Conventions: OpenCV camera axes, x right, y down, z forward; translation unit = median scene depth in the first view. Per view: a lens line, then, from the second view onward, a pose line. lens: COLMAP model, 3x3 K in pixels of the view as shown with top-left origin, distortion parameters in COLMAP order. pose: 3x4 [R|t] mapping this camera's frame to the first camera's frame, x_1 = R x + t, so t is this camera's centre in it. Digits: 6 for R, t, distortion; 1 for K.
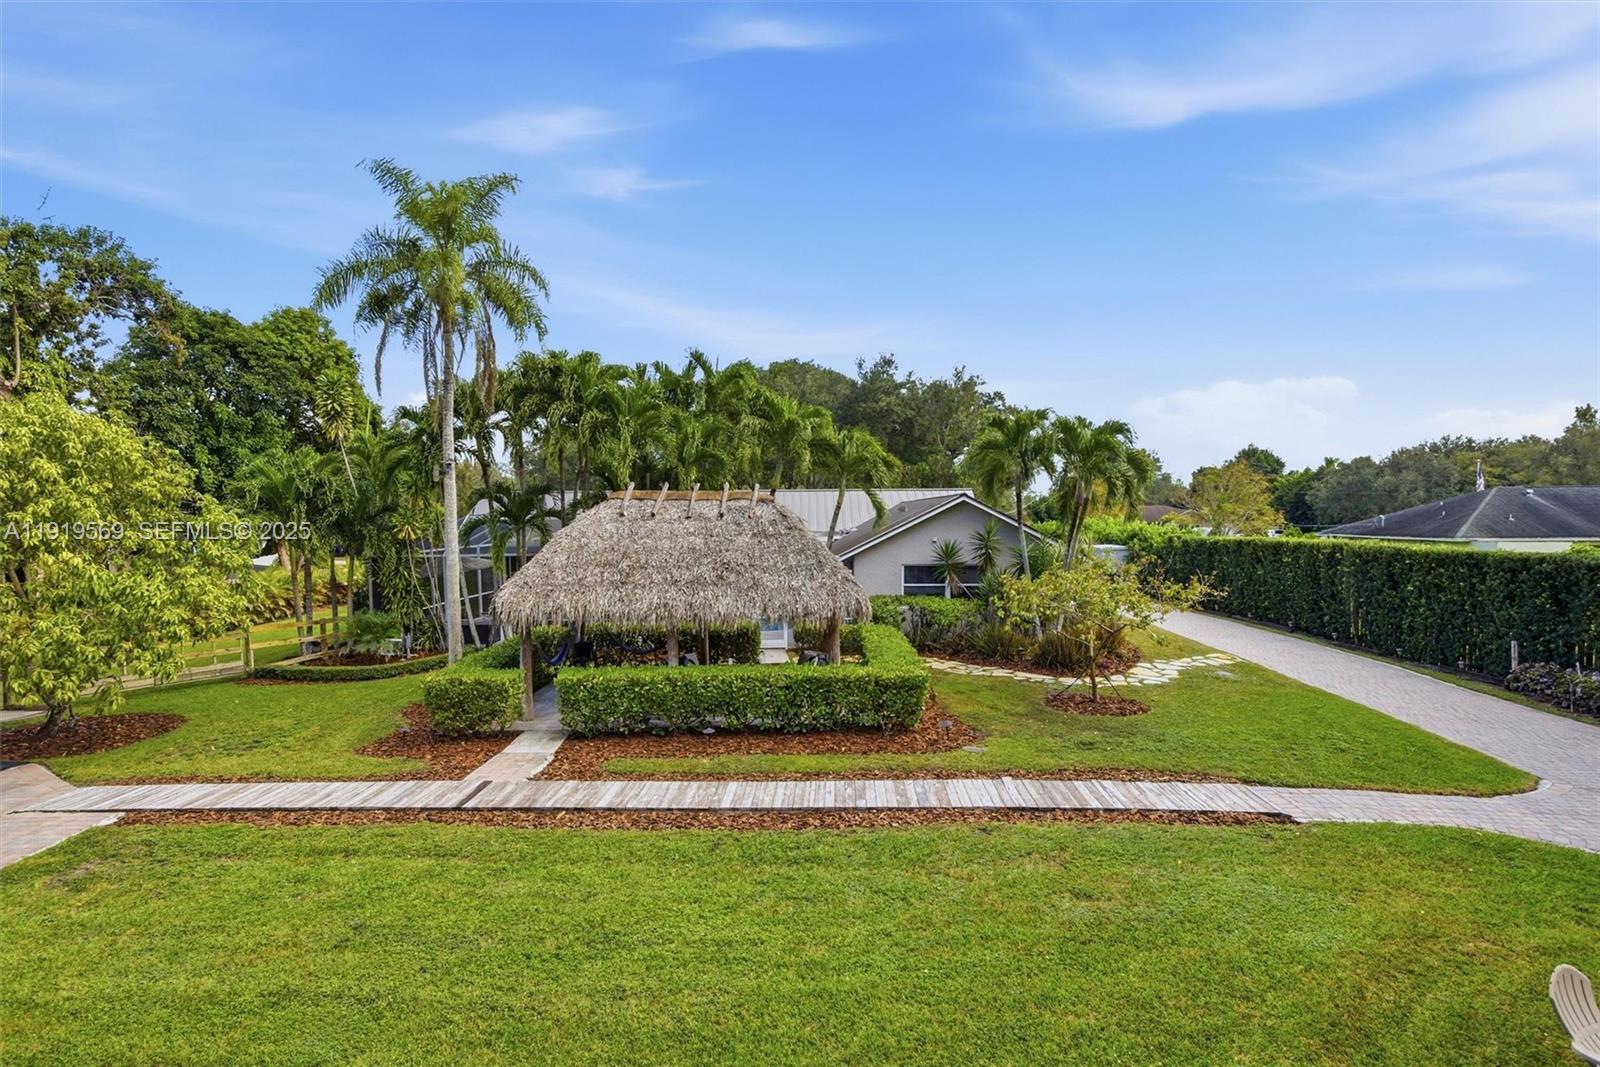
lens RADIAL K [[774.1, 0, 796.3], [0, 774.1, 526.8], [0, 0, 1]] dist [-0.003524, -0.000083]
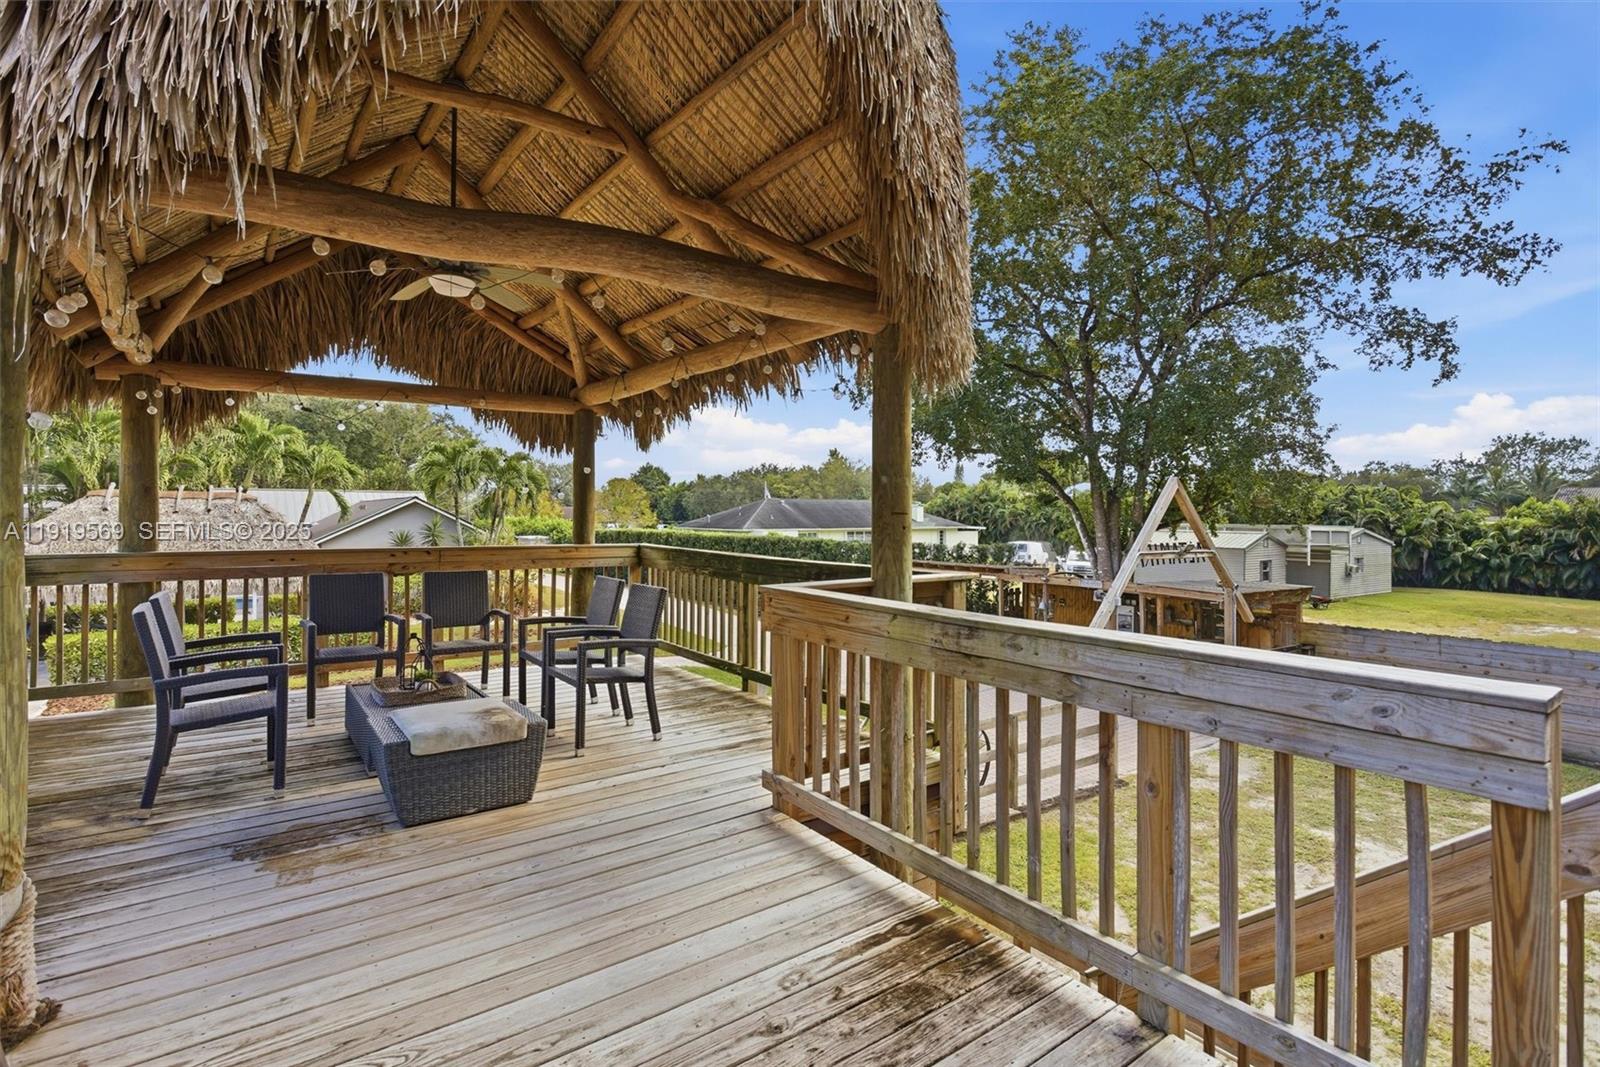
lens RADIAL K [[774.1, 0, 796.3], [0, 774.1, 526.8], [0, 0, 1]] dist [-0.003524, -0.000083]
pose [[0.789788, -0.002690, 0.613374, -0.092036], [0.002350, 0.999996, 0.001360, 0.010256], [-0.613376, 0.000367, 0.789791, -0.501765]]
